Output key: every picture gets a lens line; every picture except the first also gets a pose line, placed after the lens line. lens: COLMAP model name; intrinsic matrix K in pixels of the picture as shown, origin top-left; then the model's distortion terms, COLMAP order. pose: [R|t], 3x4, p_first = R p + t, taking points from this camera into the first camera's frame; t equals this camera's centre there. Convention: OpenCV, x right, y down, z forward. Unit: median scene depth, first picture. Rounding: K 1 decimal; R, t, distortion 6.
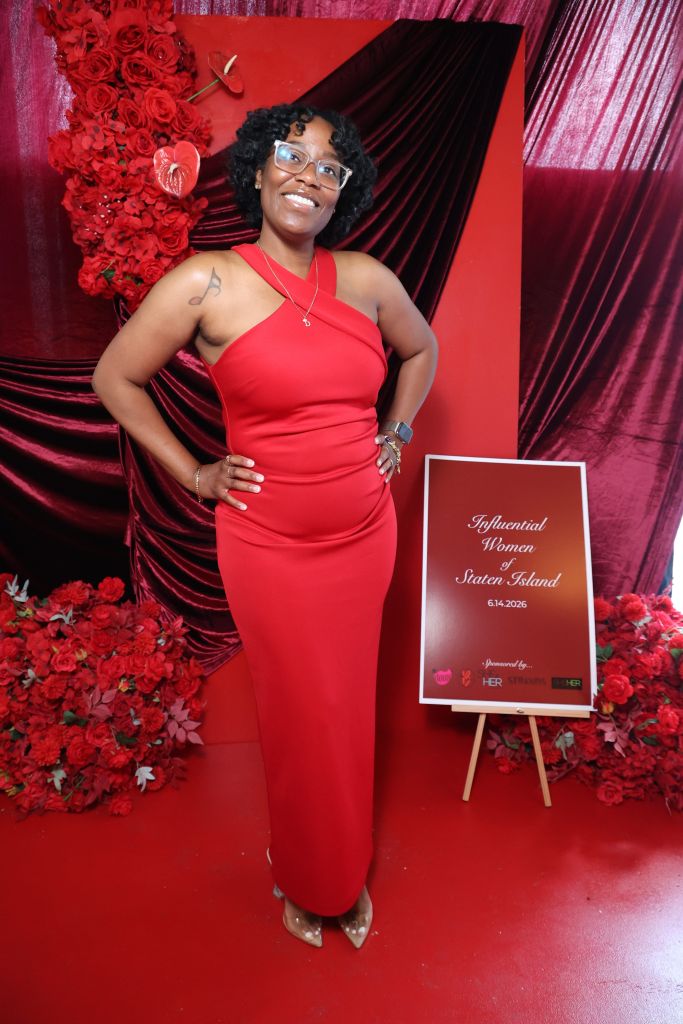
lens RADIAL K [[680.6, 0, 341.4], [0, 680.6, 507.4], [0, 0, 1]] dist [-0.093138, 0.052865]
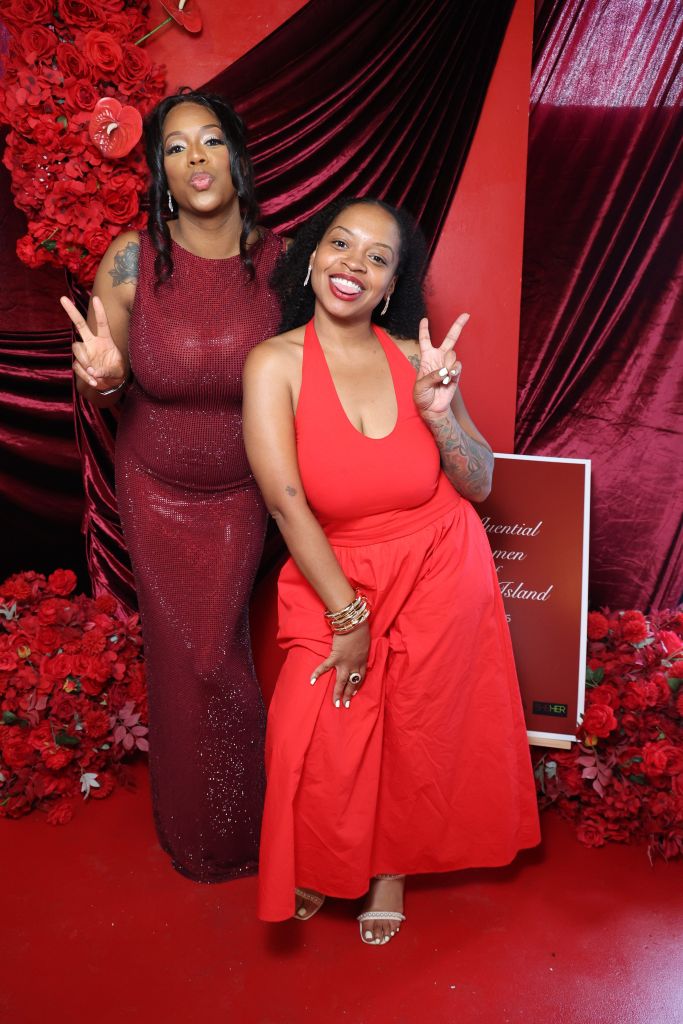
lens RADIAL K [[768.4, 0, 340.5], [0, 768.4, 507.4], [0, 0, 1]] dist [-0.073324, 0.078012]
pose [[0.996987, 0.032162, -0.070592, 0.120743], [-0.028452, 0.998192, 0.052946, -0.051677], [0.072167, -0.050778, 0.996099, -0.020425]]
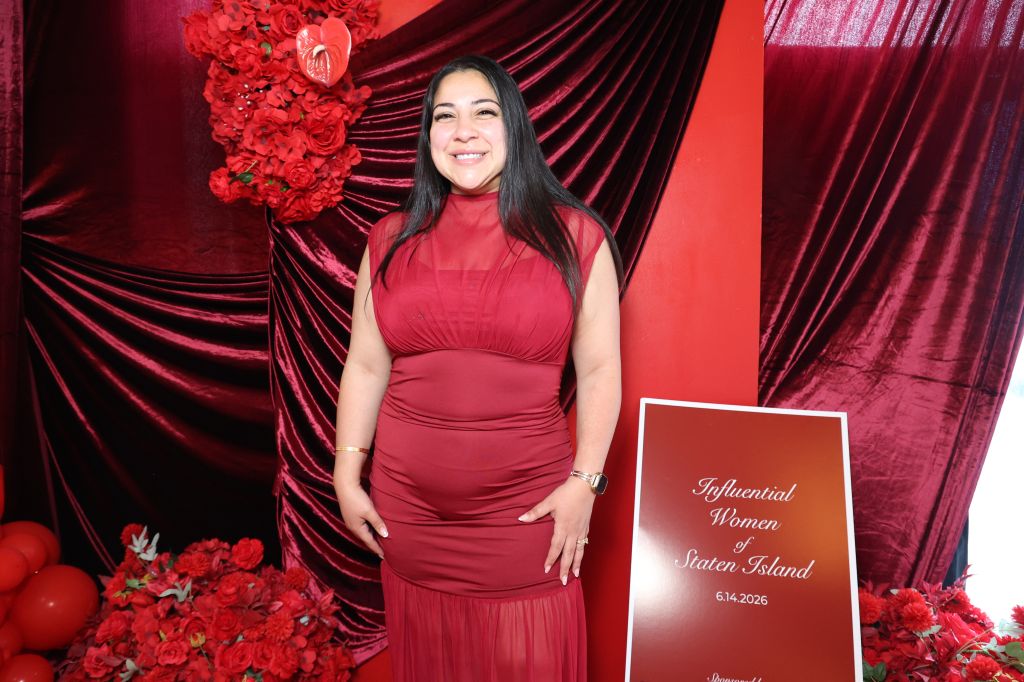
lens RADIAL K [[713.2, 0, 522.2], [0, 713.2, 343.6], [0, 0, 1]] dist [-0.092787, 0.072080]
pose [[0.995698, 0.018240, -0.090846, 0.067197], [-0.026244, 0.995801, -0.087703, -0.070594], [0.088865, 0.089710, 0.991996, 0.170786]]
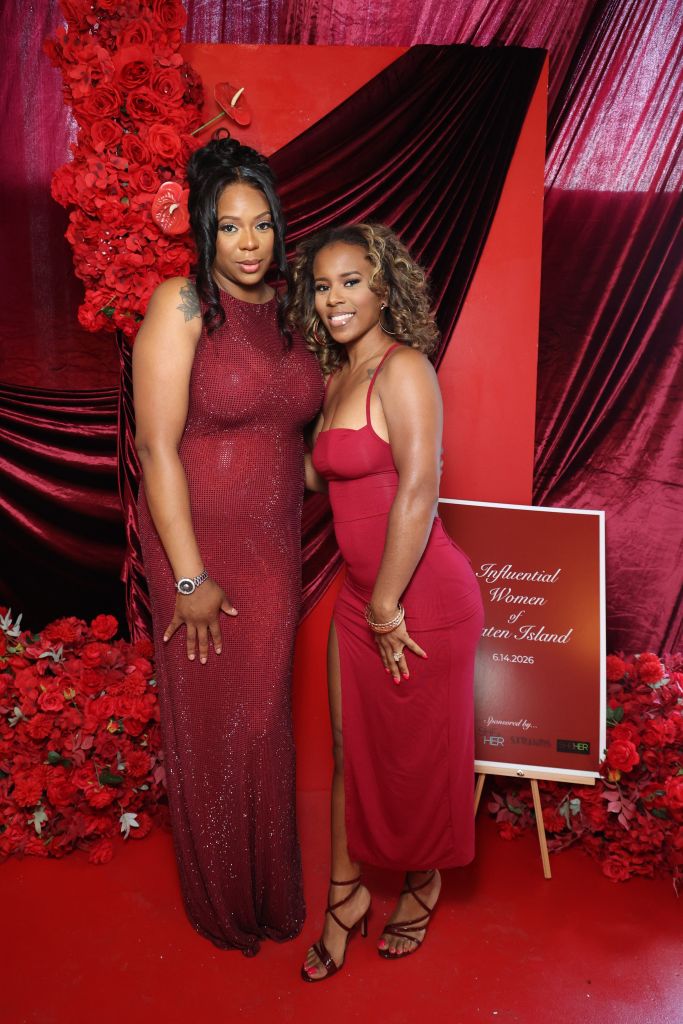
lens RADIAL K [[763.0, 0, 343.0], [0, 763.0, 508.5], [0, 0, 1]] dist [-0.080365, 0.083029]
pose [[0.997977, 0.029053, -0.056556, 0.063583], [-0.030365, 0.999286, -0.022484, -0.037947], [0.055863, 0.024156, 0.998146, -0.082918]]
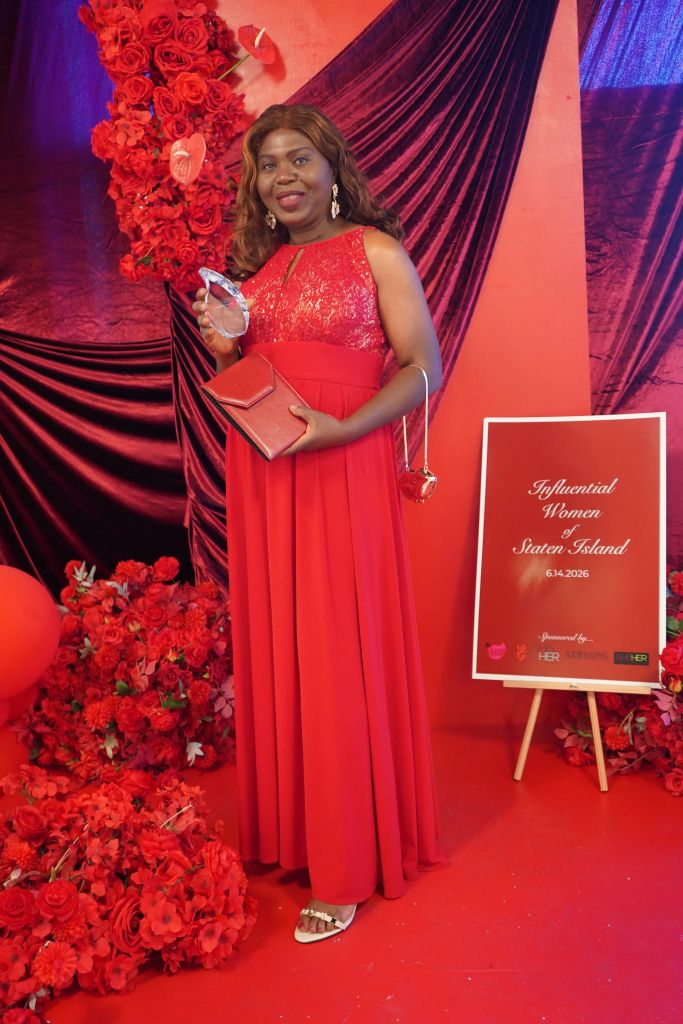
lens RADIAL K [[963.8, 0, 369.8], [0, 963.8, 521.8], [0, 0, 1]] dist [-0.000197, 0.003295]
pose [[0.977056, -0.026695, -0.211301, 0.269726], [0.017736, 0.998866, -0.044178, 0.128947], [0.212241, 0.039417, 0.976422, -0.353702]]
